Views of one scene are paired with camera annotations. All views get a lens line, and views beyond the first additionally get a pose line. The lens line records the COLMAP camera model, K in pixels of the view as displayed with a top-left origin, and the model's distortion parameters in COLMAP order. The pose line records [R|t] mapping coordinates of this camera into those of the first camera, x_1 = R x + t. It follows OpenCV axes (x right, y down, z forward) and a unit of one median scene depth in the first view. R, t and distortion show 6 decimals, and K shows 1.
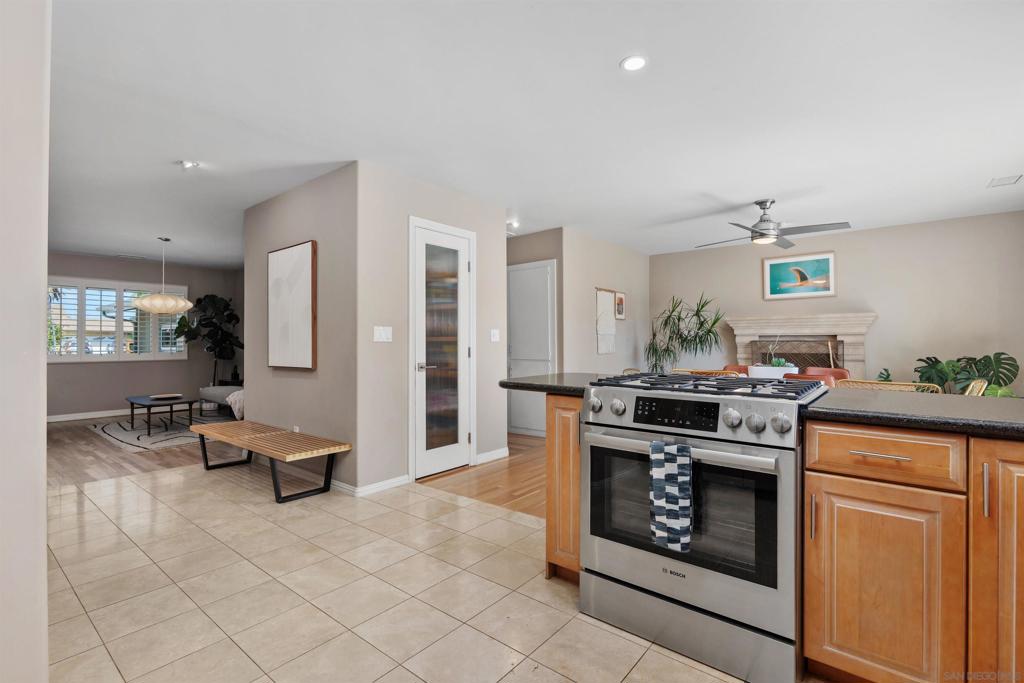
lens RADIAL K [[474.9, 0, 512.8], [0, 474.9, 341.2], [0, 0, 1]] dist [-0.000513, 0.000054]
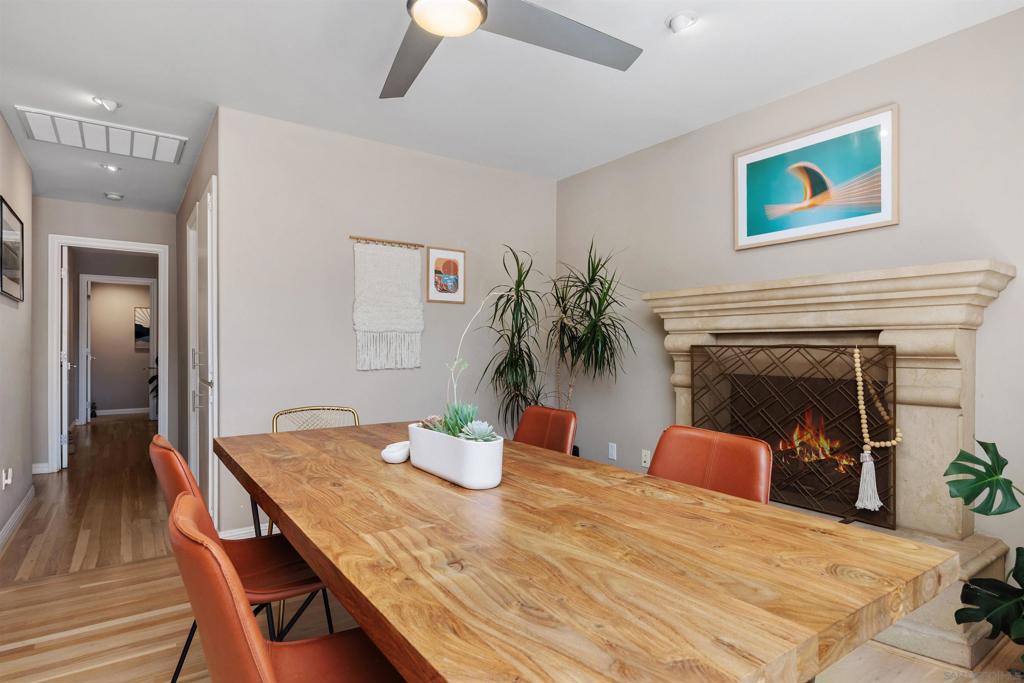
lens RADIAL K [[547.8, 0, 510.9], [0, 547.8, 345.1], [0, 0, 1]] dist [-0.000116, -0.000399]
pose [[0.962162, 0.003989, -0.272448, 0.488005], [-0.003764, 0.999992, 0.001350, -0.000702], [0.272451, -0.000274, 0.962170, 0.487998]]
